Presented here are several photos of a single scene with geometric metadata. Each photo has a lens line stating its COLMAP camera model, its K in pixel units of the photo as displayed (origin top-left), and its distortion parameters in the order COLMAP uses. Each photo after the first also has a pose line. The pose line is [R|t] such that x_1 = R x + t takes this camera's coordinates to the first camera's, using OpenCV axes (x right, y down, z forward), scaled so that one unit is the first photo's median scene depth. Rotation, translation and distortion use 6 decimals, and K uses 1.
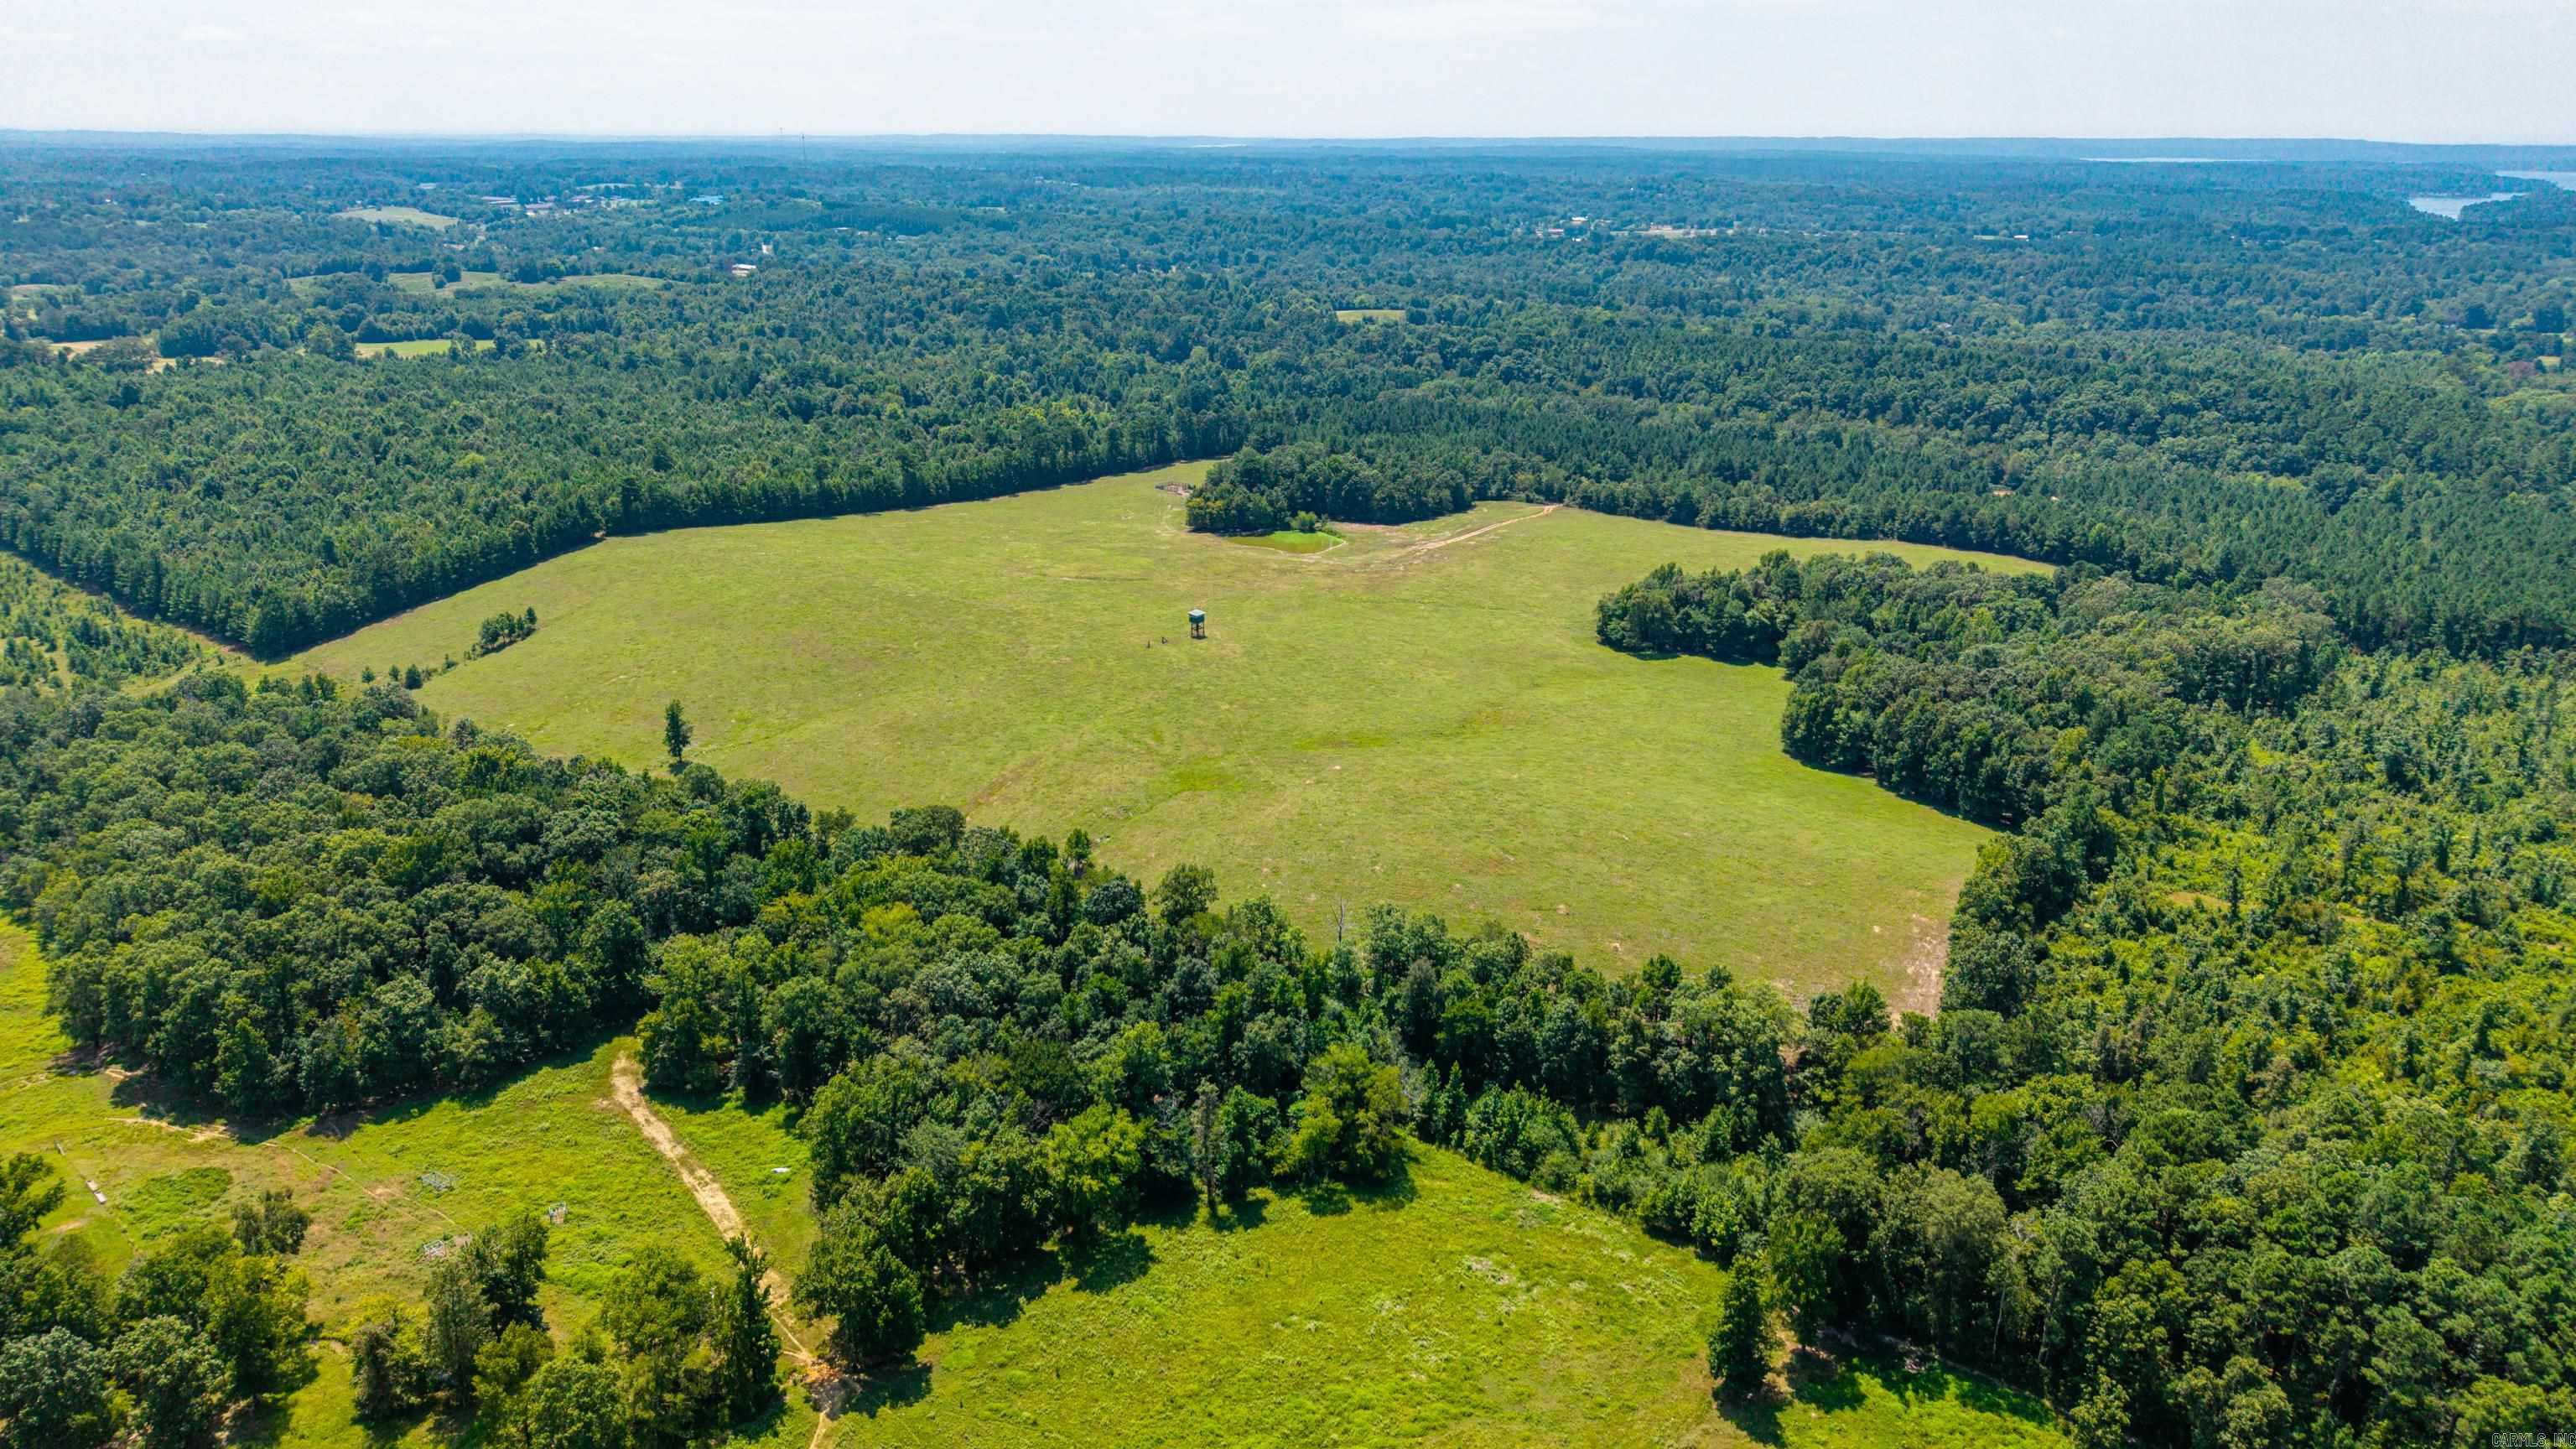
lens RADIAL K [[1681.9, 0, 1288.0], [0, 1681.9, 724.5], [0, 0, 1]] dist [0.001569, -0.004057]
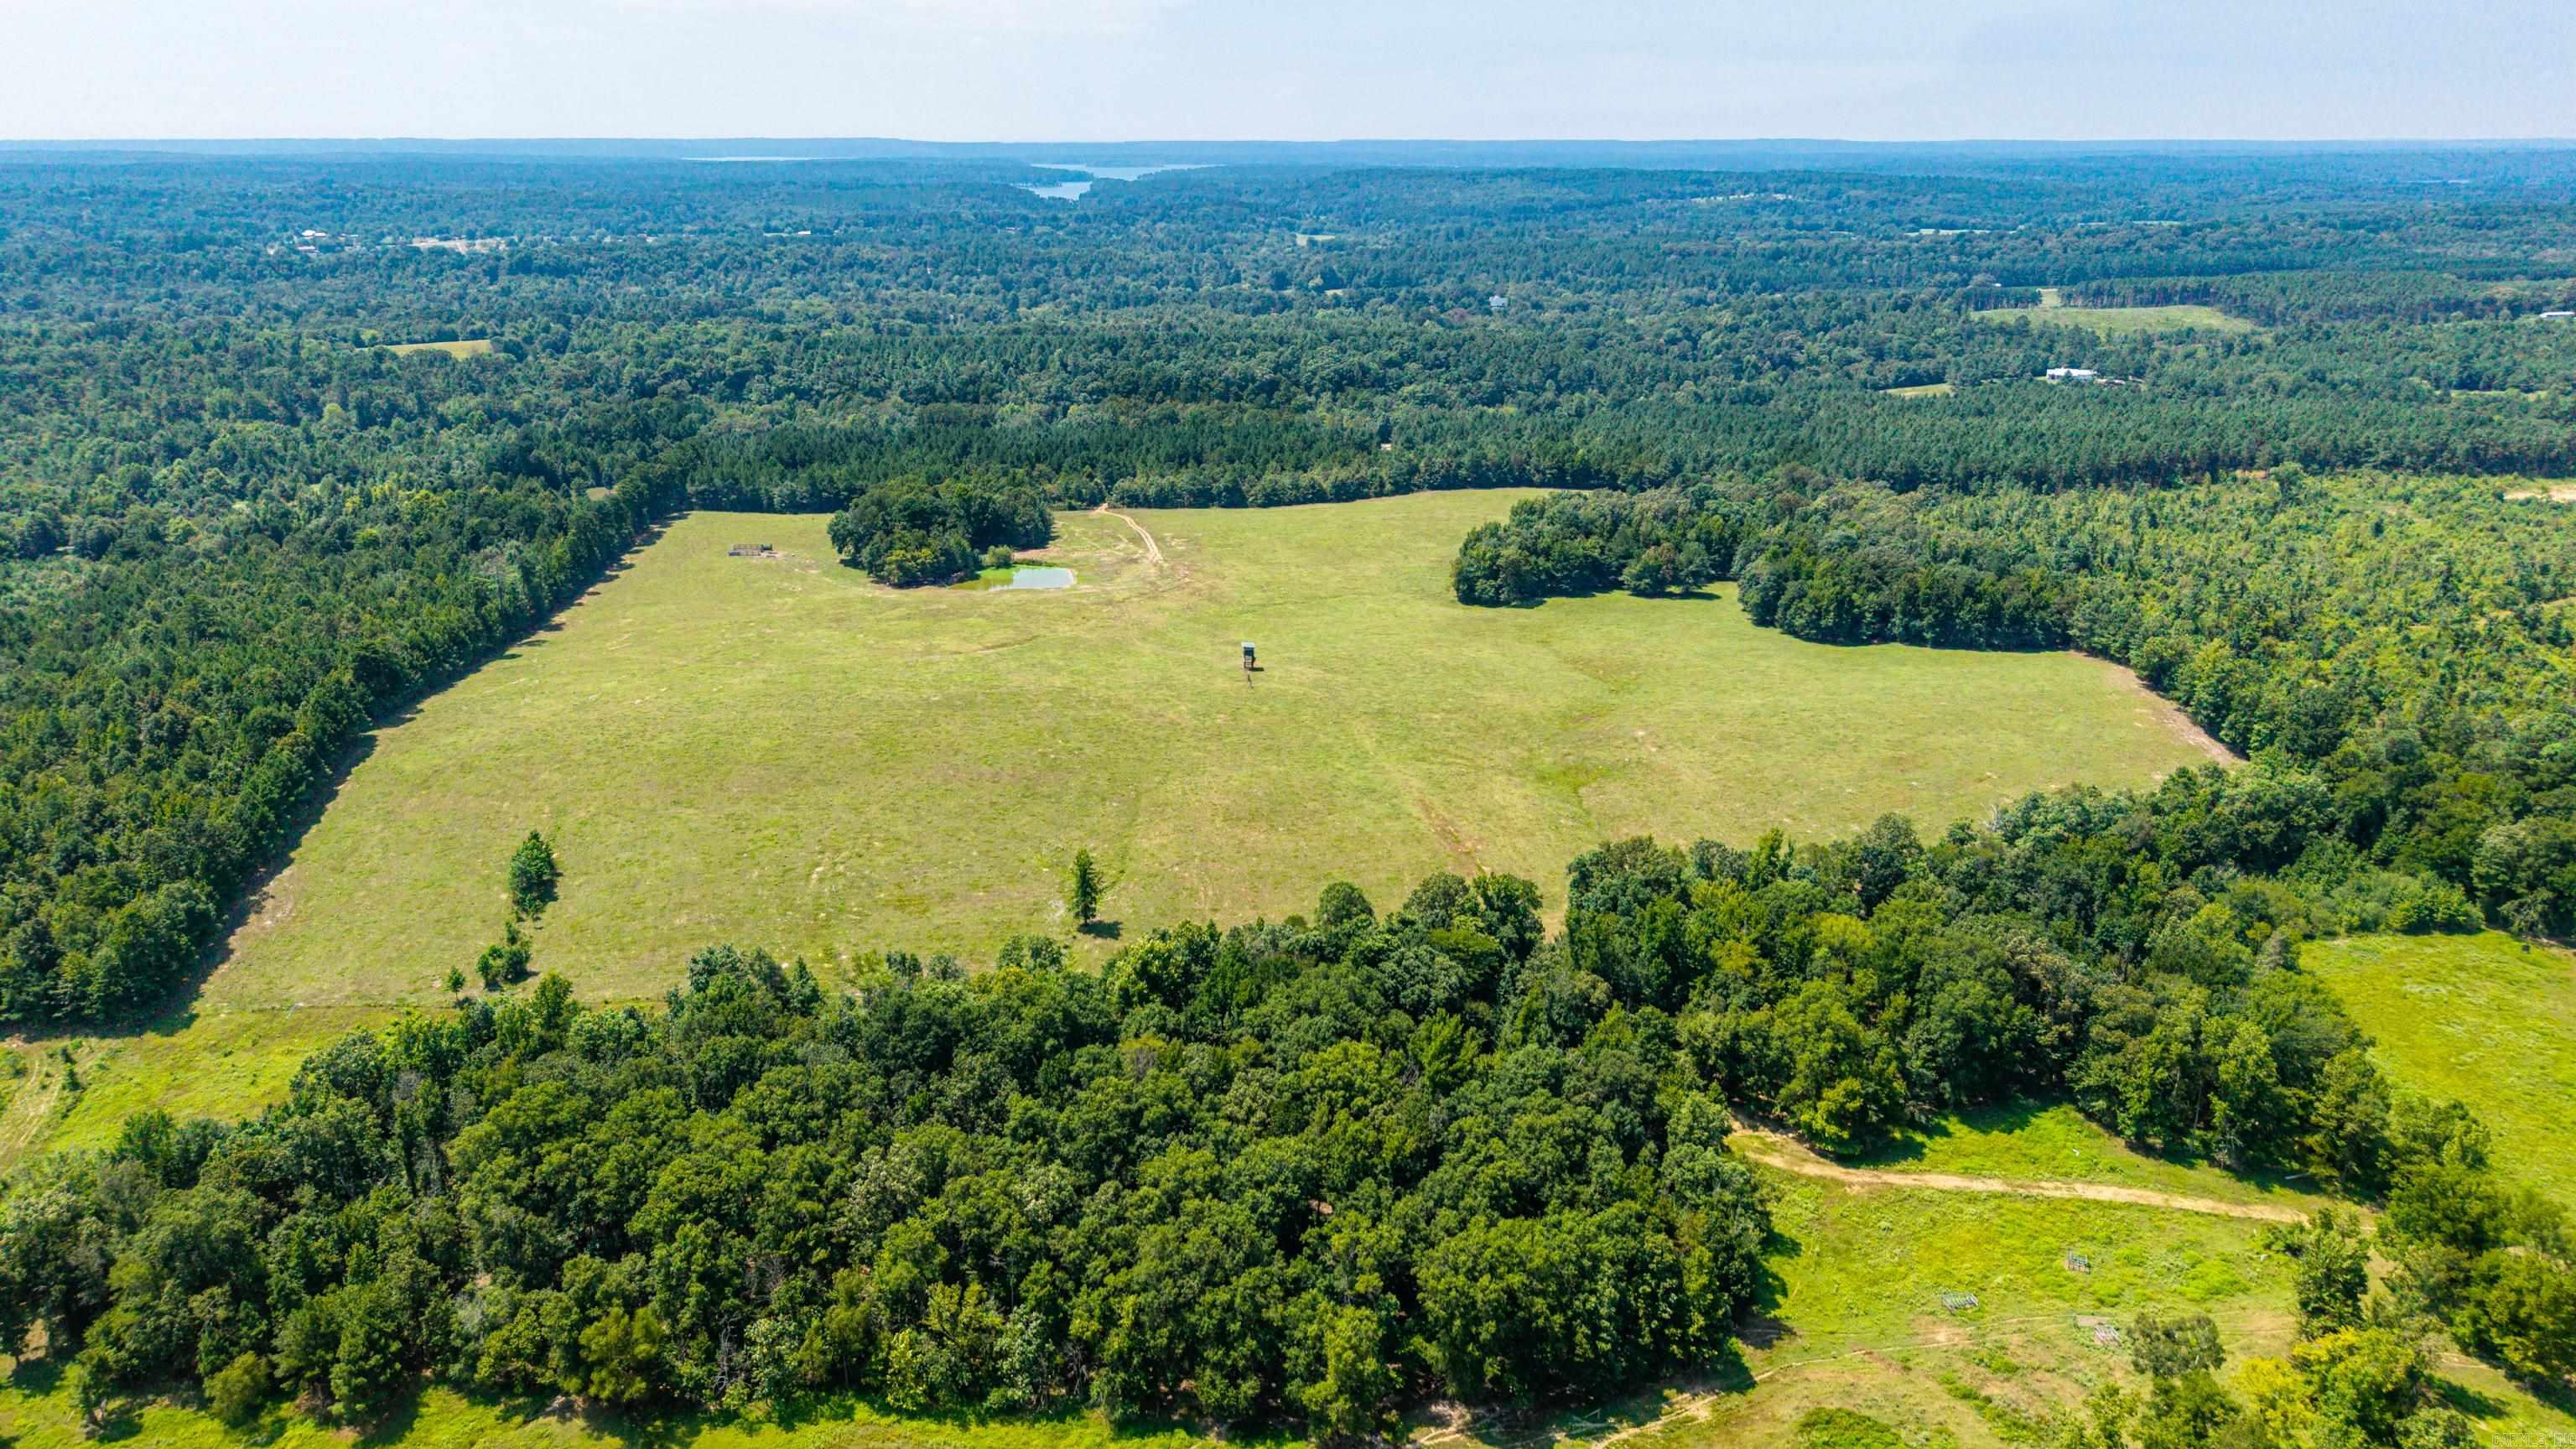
lens RADIAL K [[1681.9, 0, 1288.0], [0, 1681.9, 724.5], [0, 0, 1]] dist [0.001569, -0.004057]
pose [[0.714962, -0.228825, 0.660658, -0.551004], [0.228827, 0.969468, 0.088148, -0.082213], [-0.660657, 0.088154, 0.745494, 0.224054]]
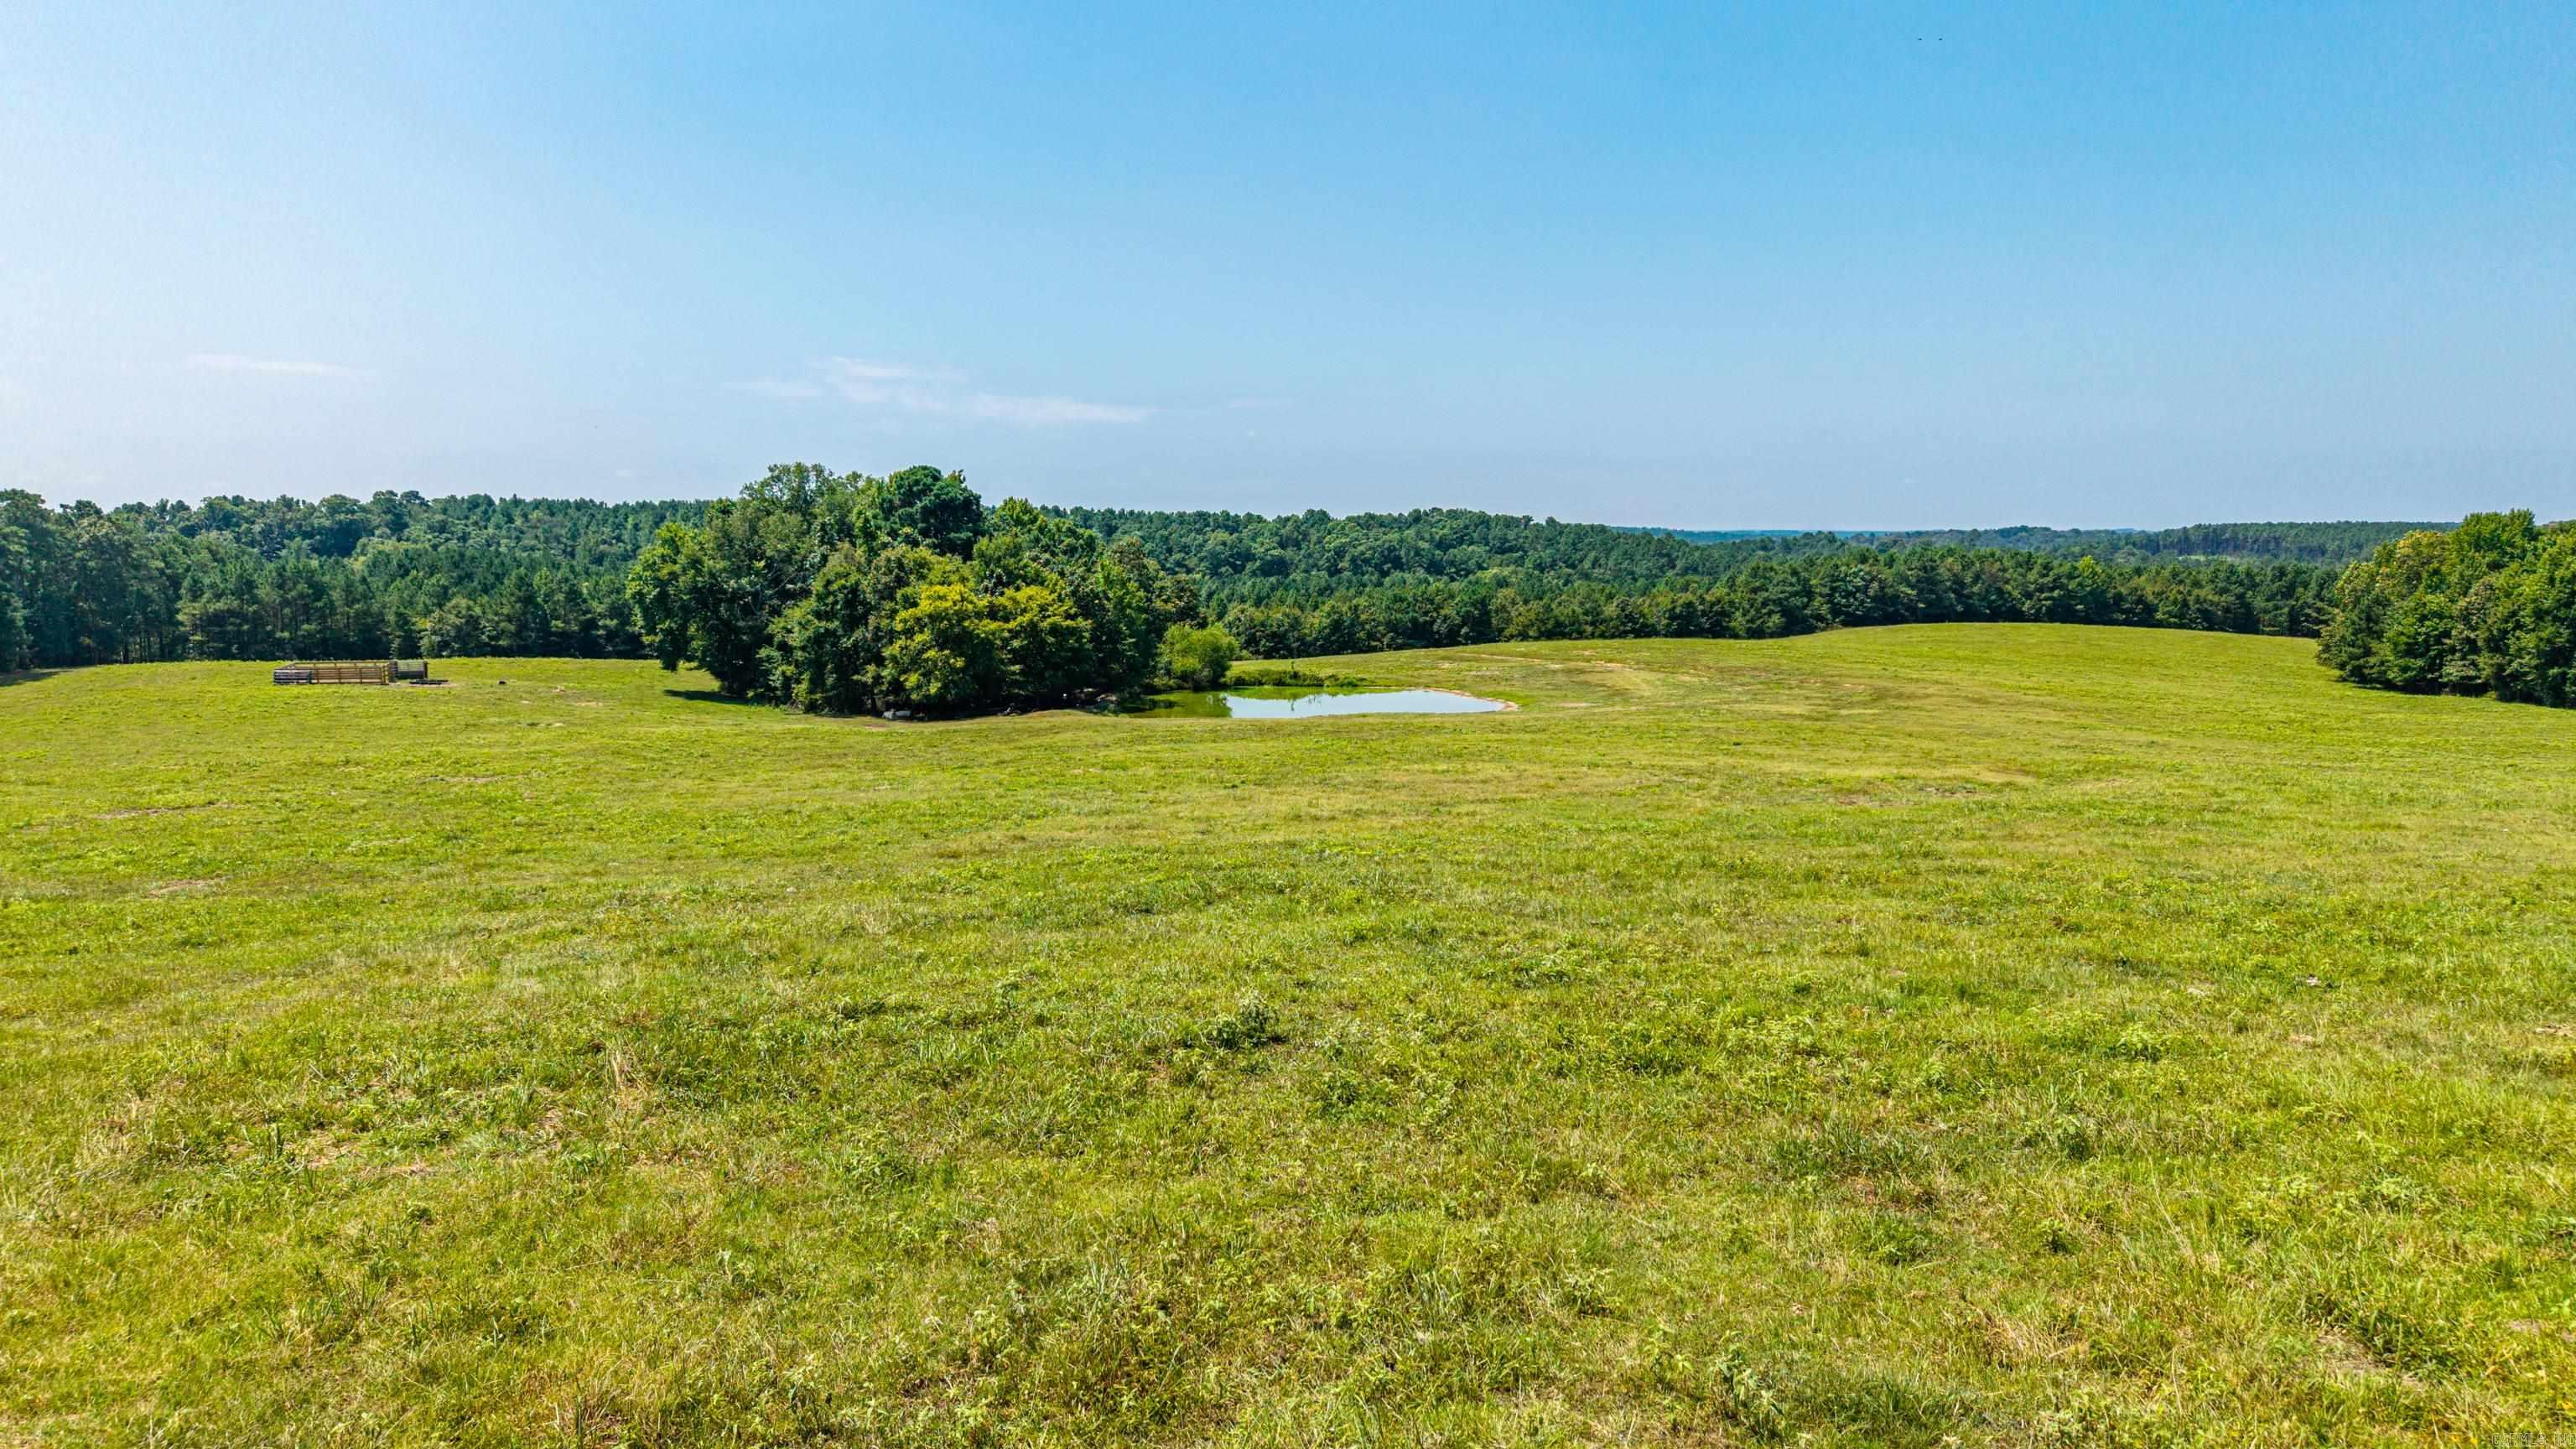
lens RADIAL K [[1694.2, 0, 1288.0], [0, 1694.2, 724.5], [0, 0, 1]] dist [-0.027667, 0.004729]
pose [[0.568673, -0.084783, 0.818183, -0.237179], [0.262006, 0.961536, -0.082468, -0.085281], [-0.779720, 0.261267, 0.569013, 0.884605]]
